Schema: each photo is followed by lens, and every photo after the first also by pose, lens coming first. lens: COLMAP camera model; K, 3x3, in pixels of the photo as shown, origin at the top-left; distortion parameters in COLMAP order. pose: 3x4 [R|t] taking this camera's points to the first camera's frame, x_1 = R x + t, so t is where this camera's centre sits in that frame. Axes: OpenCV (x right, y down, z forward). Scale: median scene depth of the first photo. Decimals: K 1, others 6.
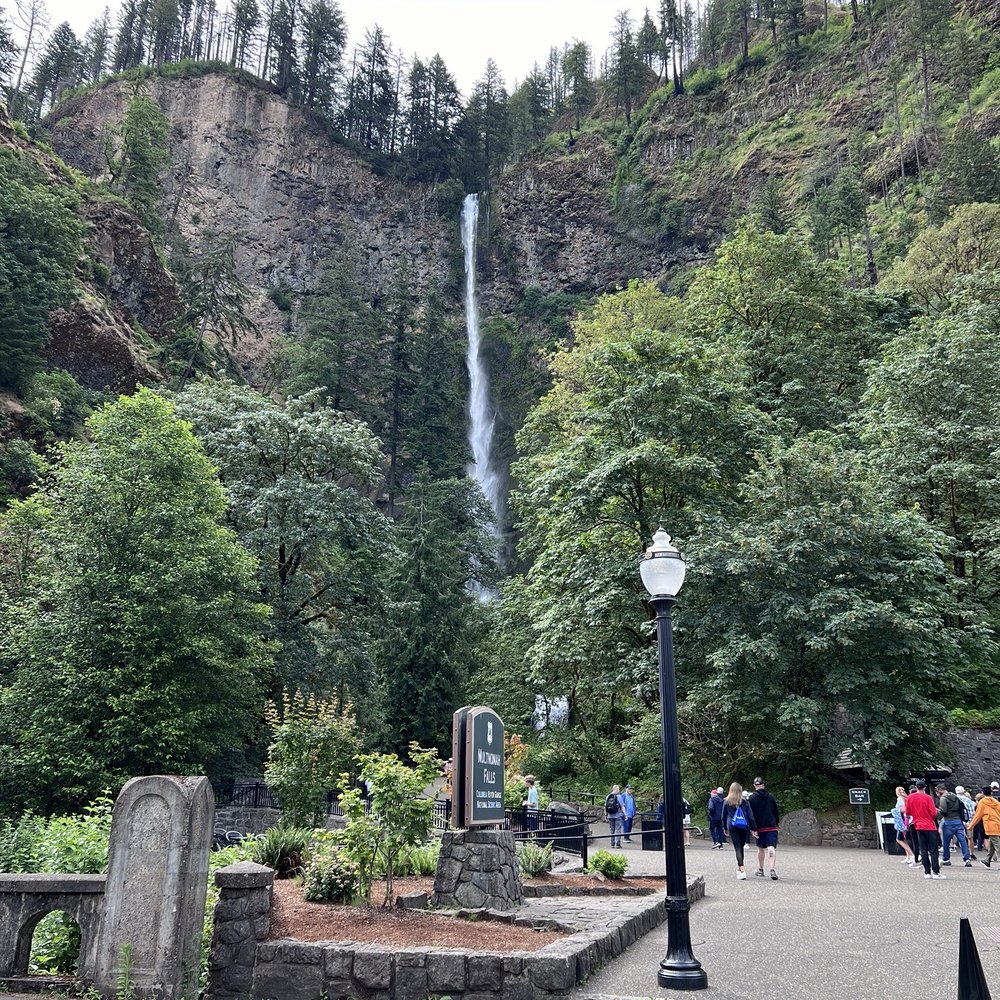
lens RADIAL K [[1093.1, 0, 525.1], [0, 1093.1, 515.3], [0, 0, 1]] dist [0.077959, 0.000000]
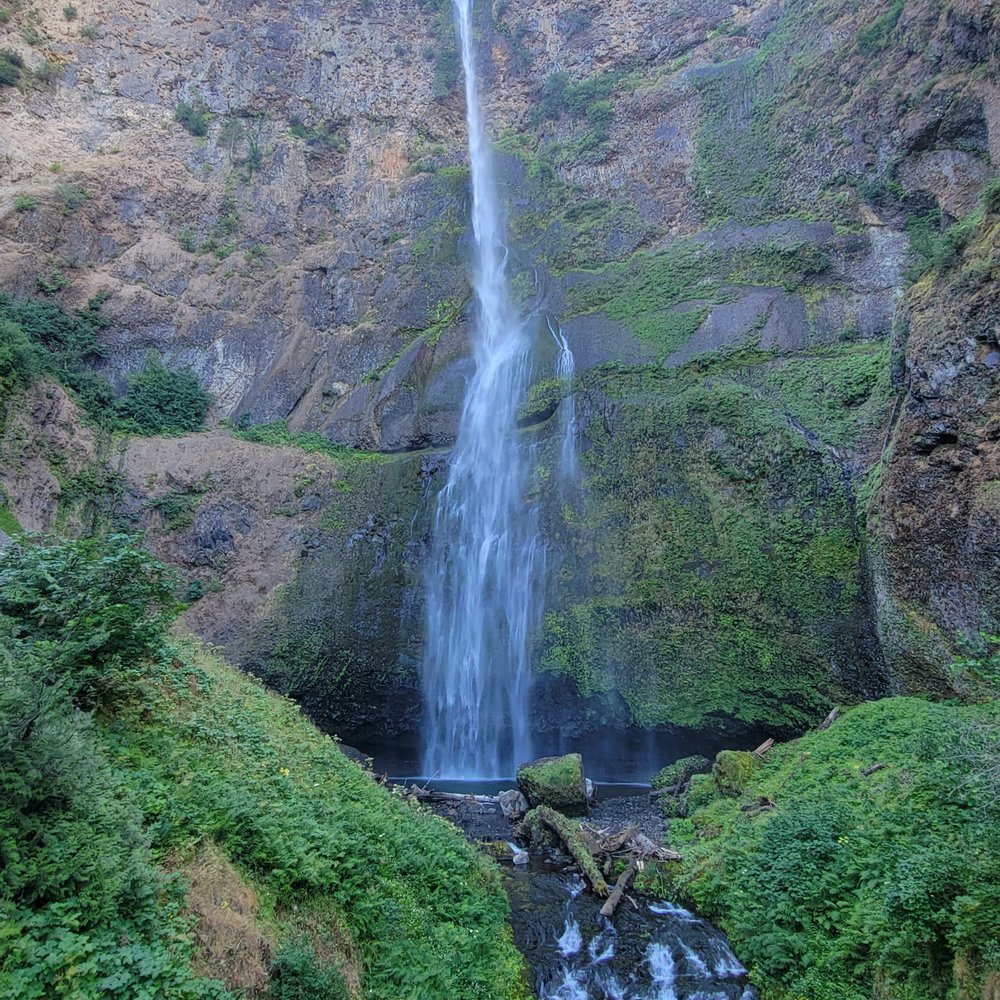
lens RADIAL K [[728.7, 0, 489.2], [0, 728.7, 487.2], [0, 0, 1]] dist [0.016294, -0.026105]
pose [[0.995158, -0.041114, -0.089278, -0.004126], [0.039529, 0.999029, -0.019447, 0.049051], [0.089991, 0.015824, 0.995817, 0.547481]]
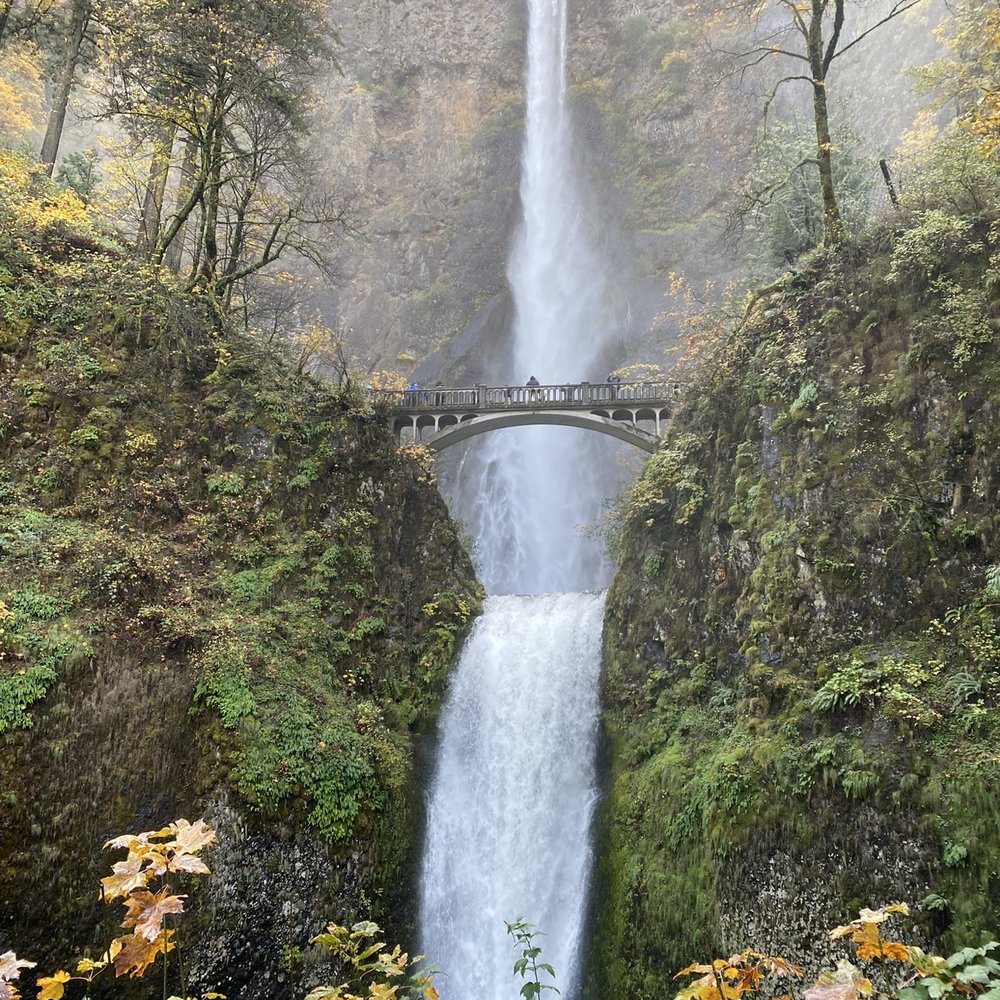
lens RADIAL K [[1036.4, 0, 495.6], [0, 1036.4, 519.7], [0, 0, 1]] dist [0.011002, 0.000000]
pose [[0.981055, -0.033436, -0.190820, 0.033133], [0.037236, 0.999173, 0.016360, 0.068633], [0.190115, -0.023156, 0.981489, 0.378800]]
